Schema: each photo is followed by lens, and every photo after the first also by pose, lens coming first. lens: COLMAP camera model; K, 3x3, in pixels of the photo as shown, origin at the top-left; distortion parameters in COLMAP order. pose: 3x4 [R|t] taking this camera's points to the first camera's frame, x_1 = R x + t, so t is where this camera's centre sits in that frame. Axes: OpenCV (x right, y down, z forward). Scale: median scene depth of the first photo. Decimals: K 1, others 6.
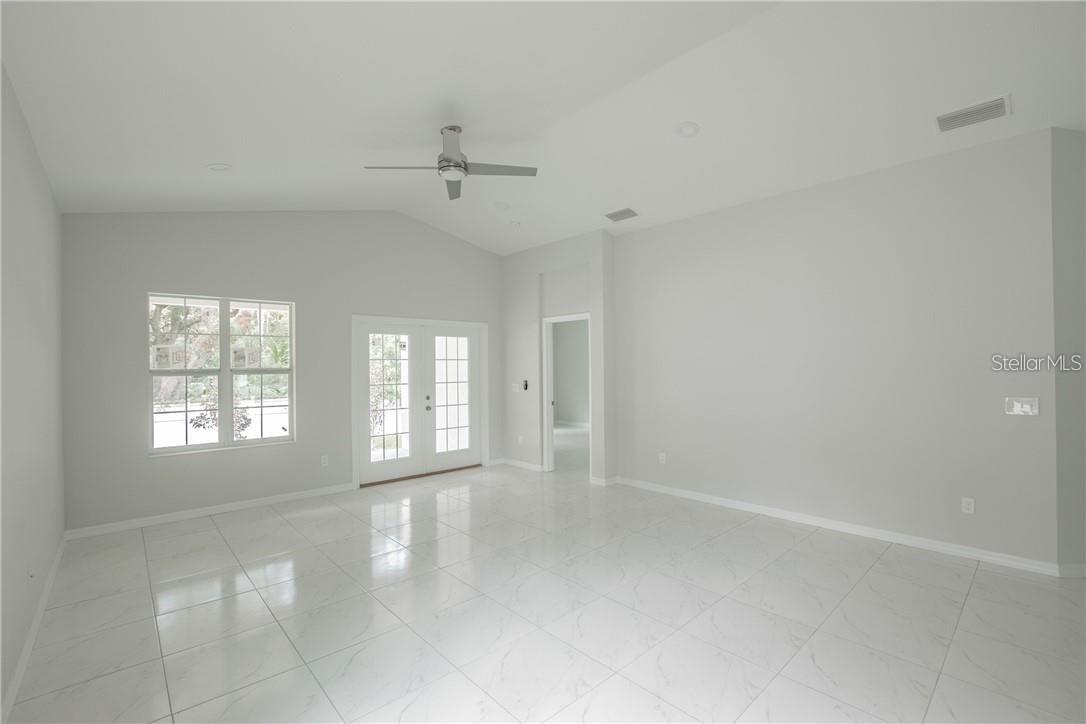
lens RADIAL K [[478.3, 0, 545.4], [0, 478.3, 362.3], [0, 0, 1]] dist [-0.036489, 0.000407]
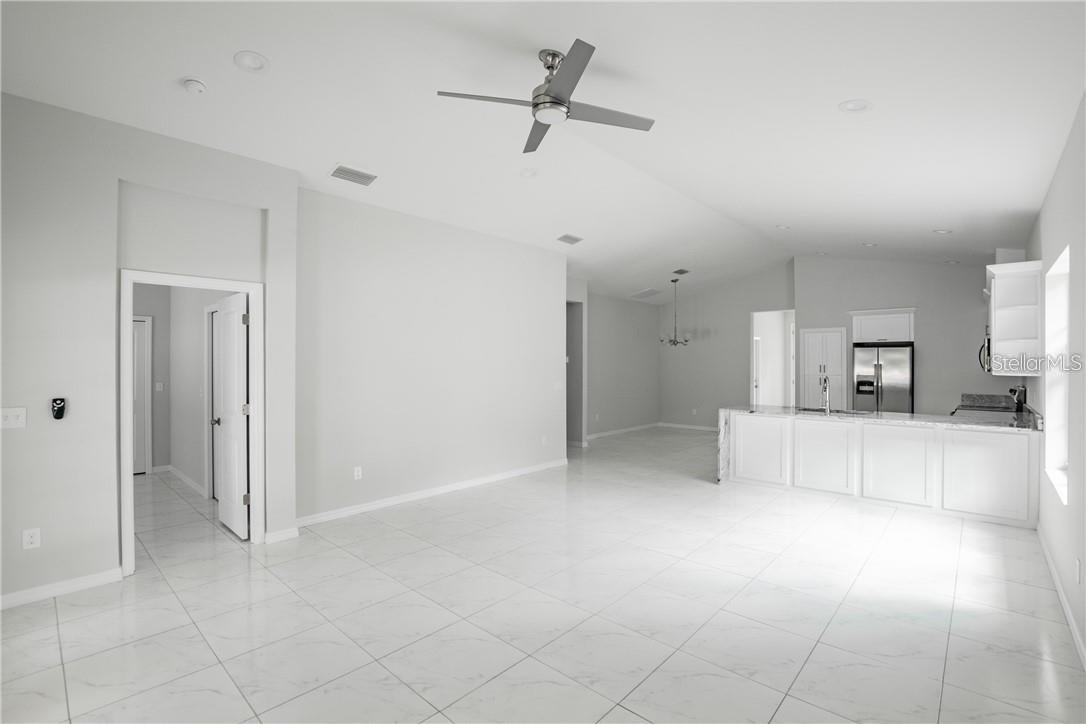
lens RADIAL K [[478.3, 0, 545.4], [0, 478.3, 362.3], [0, 0, 1]] dist [-0.036489, 0.000407]
pose [[-0.073148, 0.012864, 0.997238, -0.521720], [0.002140, 0.999917, -0.012742, 0.010979], [-0.997319, 0.001202, -0.073169, 0.594046]]
